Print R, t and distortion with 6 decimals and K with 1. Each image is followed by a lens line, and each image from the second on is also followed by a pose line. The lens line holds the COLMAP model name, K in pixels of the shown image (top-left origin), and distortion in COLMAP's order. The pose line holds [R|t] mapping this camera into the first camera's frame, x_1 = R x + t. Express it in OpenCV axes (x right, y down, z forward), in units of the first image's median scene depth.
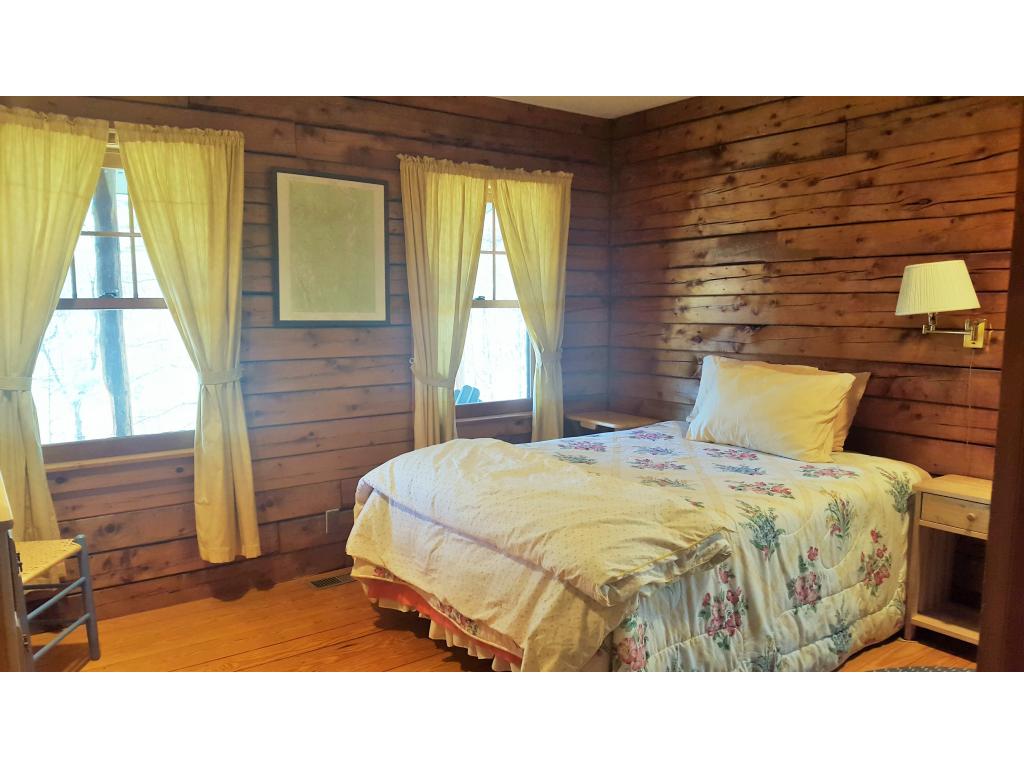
lens RADIAL K [[775.9, 0, 512.0], [0, 775.9, 384.0], [0, 0, 1]] dist [0.119208, -0.259970]
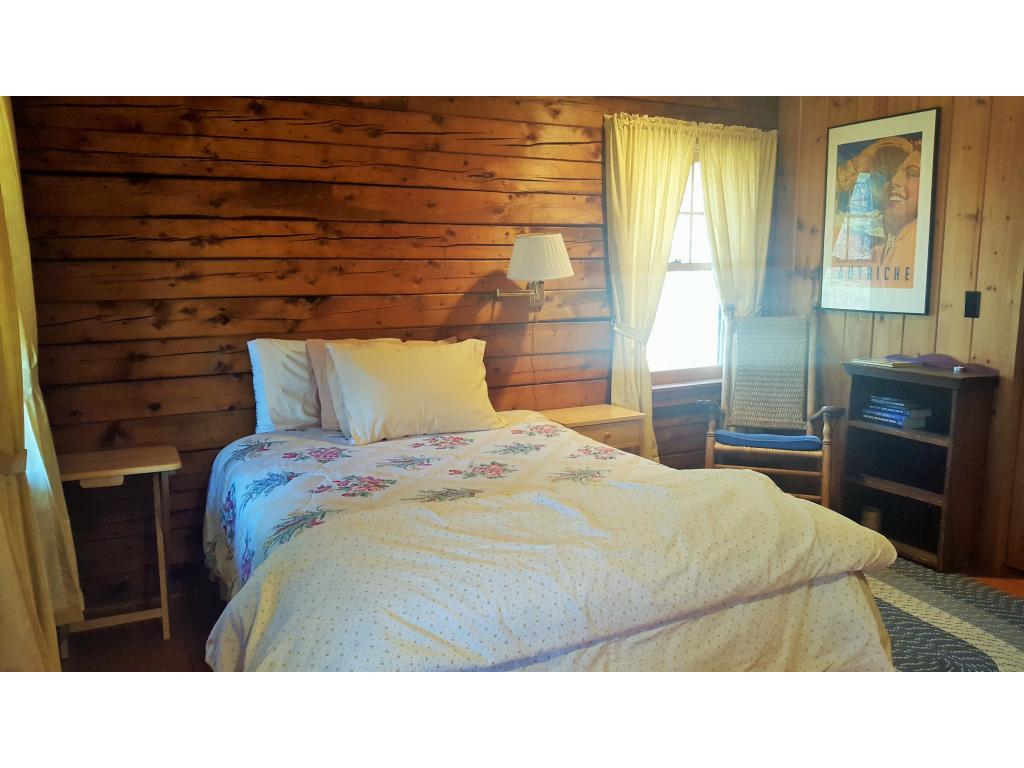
lens RADIAL K [[775.9, 0, 512.0], [0, 775.9, 384.0], [0, 0, 1]] dist [0.119208, -0.259970]
pose [[0.165990, -0.142371, 0.975796, -0.482807], [0.106385, 0.986333, 0.125811, -0.067496], [-0.980372, 0.082927, 0.178868, 0.674472]]
